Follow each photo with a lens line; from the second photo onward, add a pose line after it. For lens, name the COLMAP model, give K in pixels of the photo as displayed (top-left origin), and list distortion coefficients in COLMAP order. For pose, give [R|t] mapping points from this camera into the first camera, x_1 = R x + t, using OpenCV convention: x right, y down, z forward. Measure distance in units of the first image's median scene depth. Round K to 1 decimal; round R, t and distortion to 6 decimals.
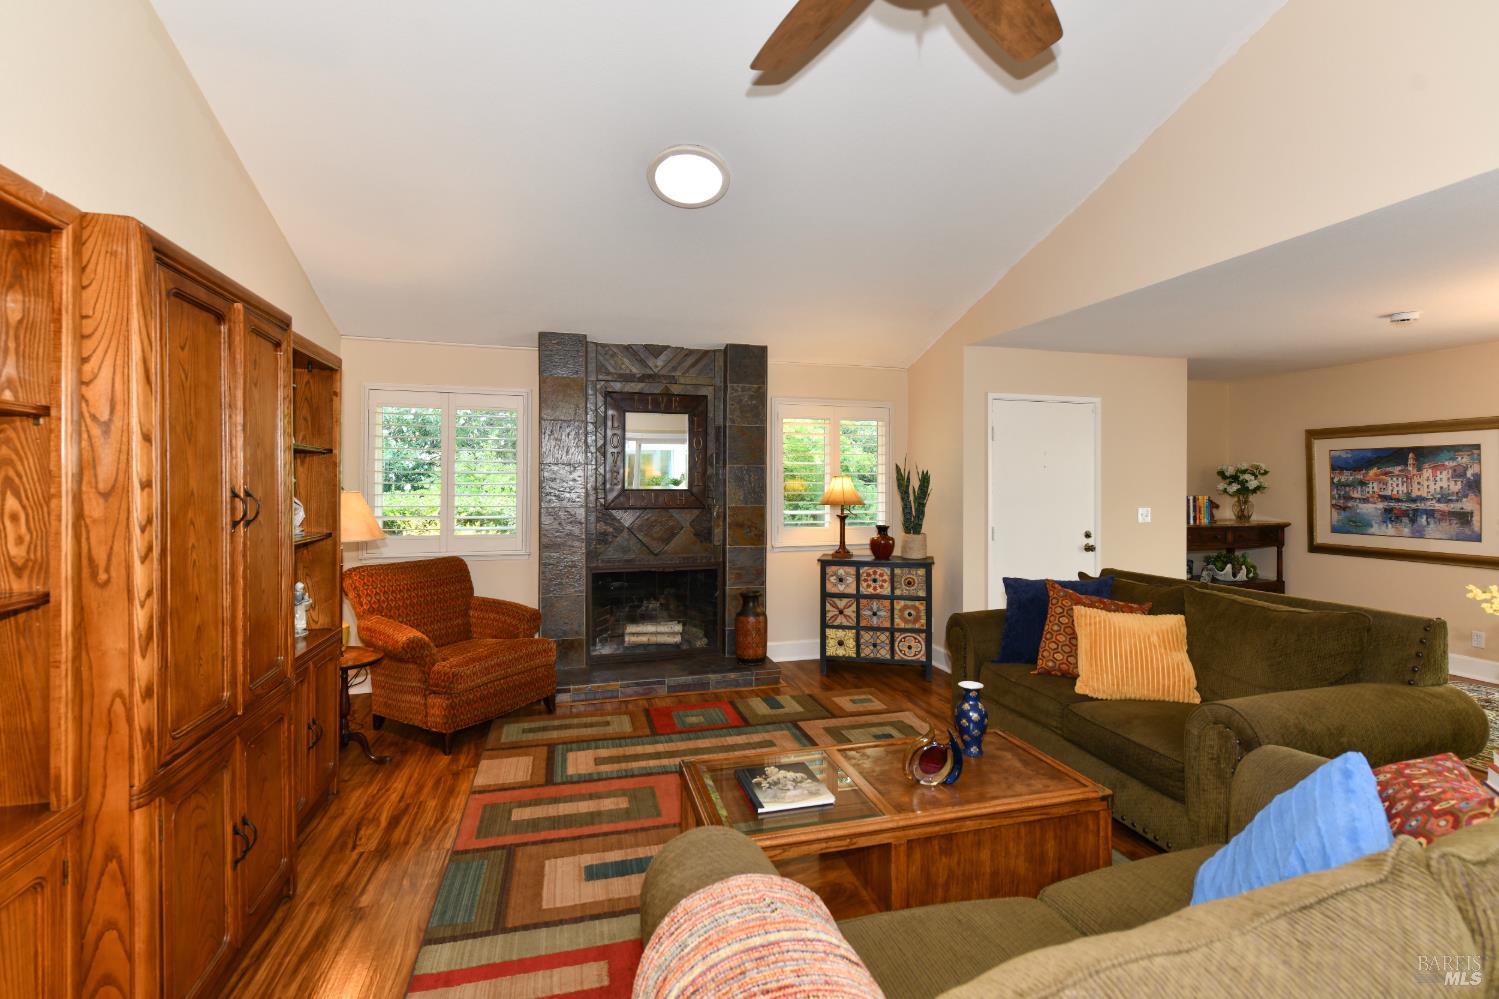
lens RADIAL K [[674.9, 0, 756.7], [0, 674.9, 491.4], [0, 0, 1]] dist [-0.000119, -0.000448]
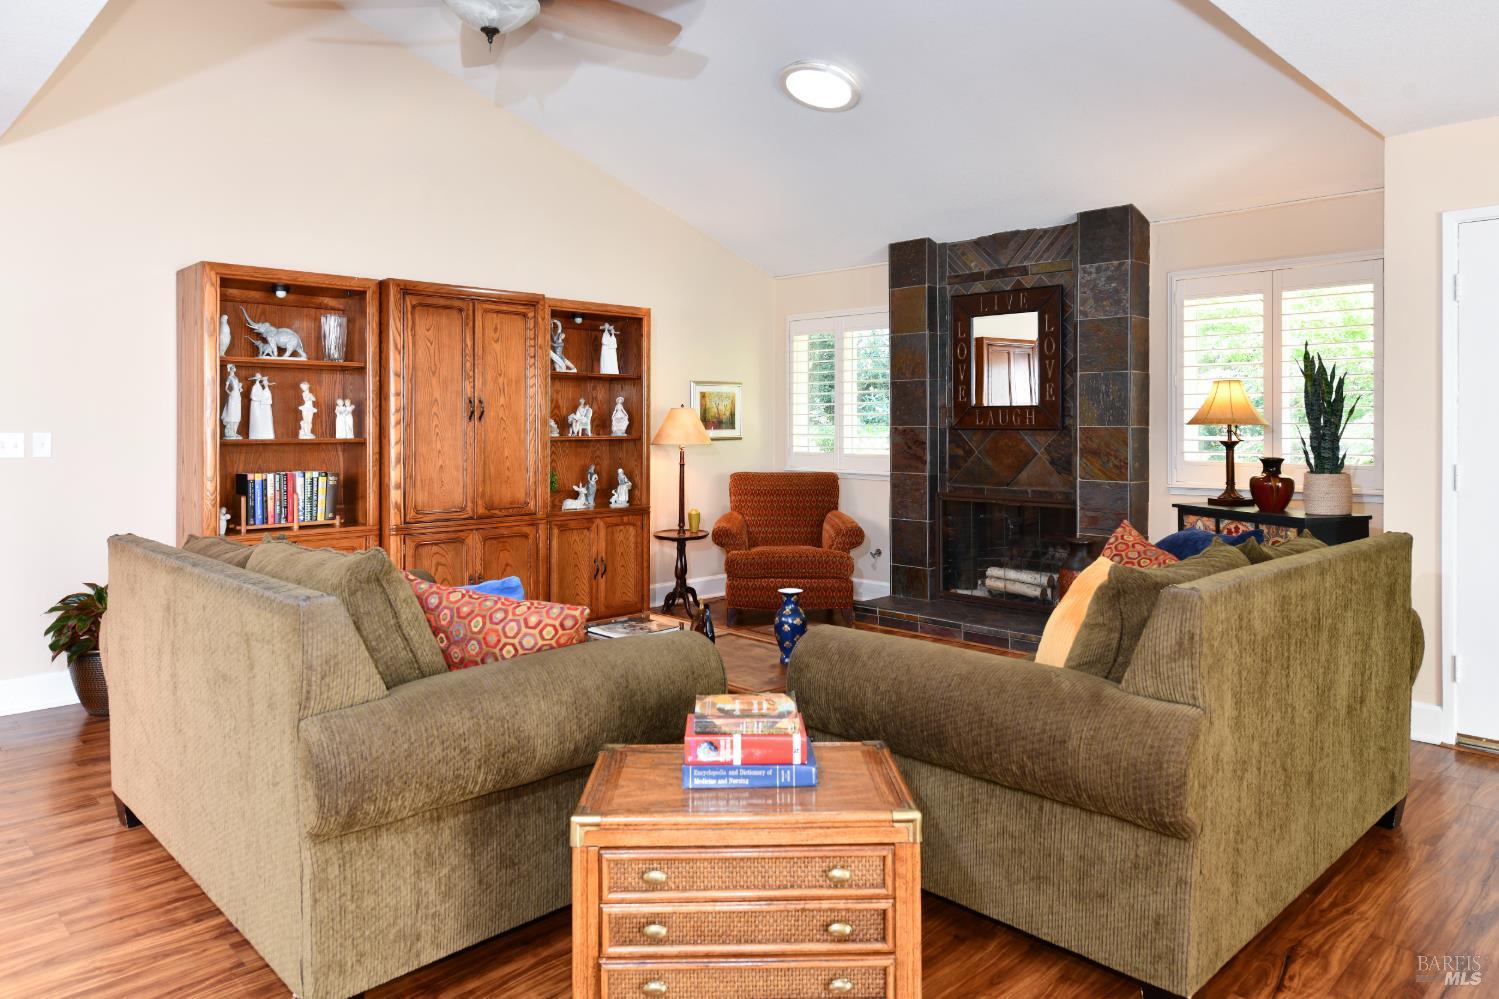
lens RADIAL K [[994.9, 0, 747.3], [0, 994.9, 499.6], [0, 0, 1]] dist [0.001115, -0.002073]
pose [[0.467777, 0.061679, -0.881692, 0.783031], [-0.008274, 0.997824, 0.065413, 0.032819], [0.883808, -0.023303, 0.467269, 0.138061]]
